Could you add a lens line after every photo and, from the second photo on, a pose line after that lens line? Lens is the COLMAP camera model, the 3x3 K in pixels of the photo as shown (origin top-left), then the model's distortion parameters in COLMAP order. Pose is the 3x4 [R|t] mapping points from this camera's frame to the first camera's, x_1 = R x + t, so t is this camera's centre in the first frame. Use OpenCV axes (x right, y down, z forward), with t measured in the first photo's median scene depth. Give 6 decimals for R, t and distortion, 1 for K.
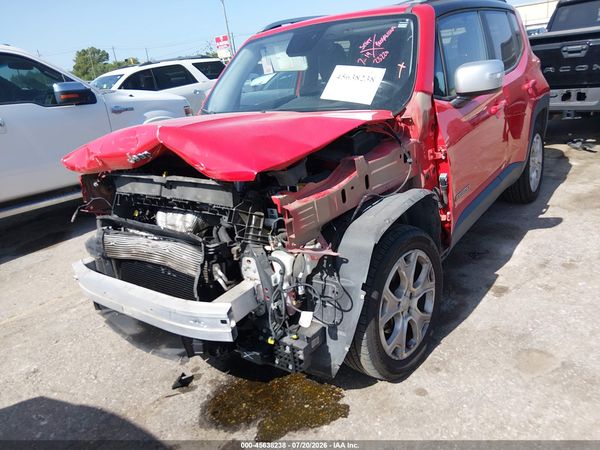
lens RADIAL K [[467.9, 0, 300.0], [0, 467.9, 225.0], [0, 0, 1]] dist [0.110055, -0.169677]
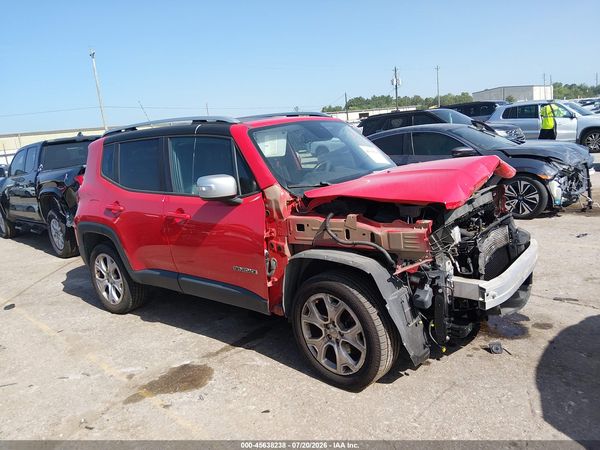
lens RADIAL K [[467.9, 0, 300.0], [0, 467.9, 225.0], [0, 0, 1]] dist [0.110055, -0.169677]
pose [[0.020370, -0.085129, 0.996162, -1.625252], [0.426505, 0.901899, 0.068352, -0.315338], [-0.904256, 0.423476, 0.054679, 1.324287]]
